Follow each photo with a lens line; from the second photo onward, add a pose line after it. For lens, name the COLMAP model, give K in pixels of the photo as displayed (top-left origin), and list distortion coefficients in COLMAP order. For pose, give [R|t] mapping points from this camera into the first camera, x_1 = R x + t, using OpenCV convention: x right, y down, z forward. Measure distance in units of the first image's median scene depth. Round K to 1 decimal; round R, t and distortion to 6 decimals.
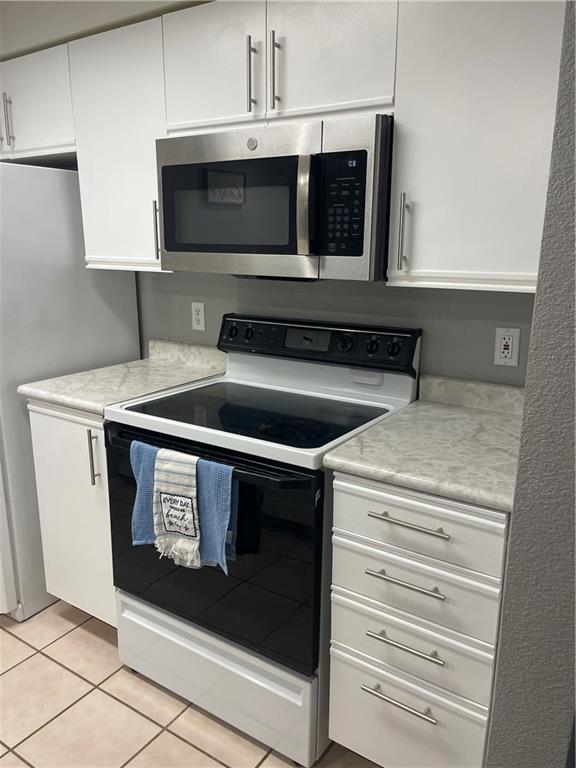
lens RADIAL K [[576.1, 0, 288.0], [0, 576.1, 384.0], [0, 0, 1]] dist [0.086288, -0.126289]
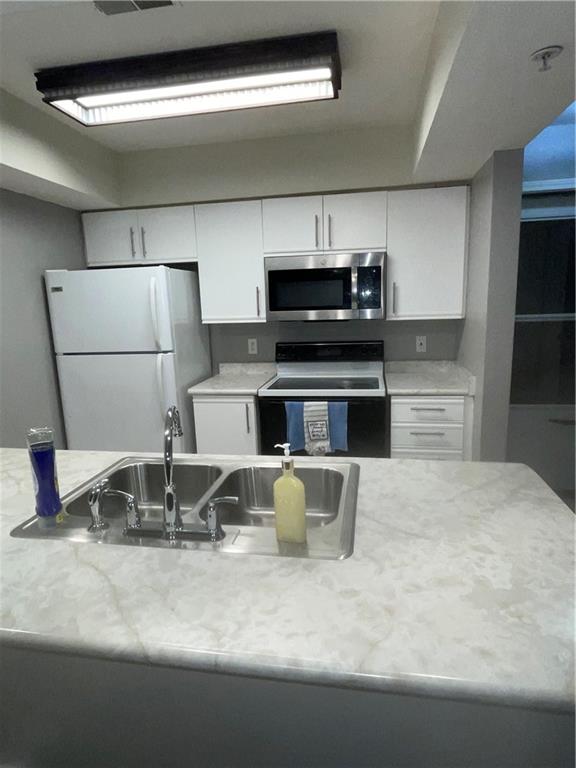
lens RADIAL K [[453.3, 0, 288.0], [0, 453.3, 384.0], [0, 0, 1]] dist [0.005794, -0.001501]
pose [[0.918369, -0.109823, 0.380182, -0.876222], [0.131814, 0.990751, -0.032213, 0.089191], [-0.373128, 0.079697, 0.924351, -0.511805]]
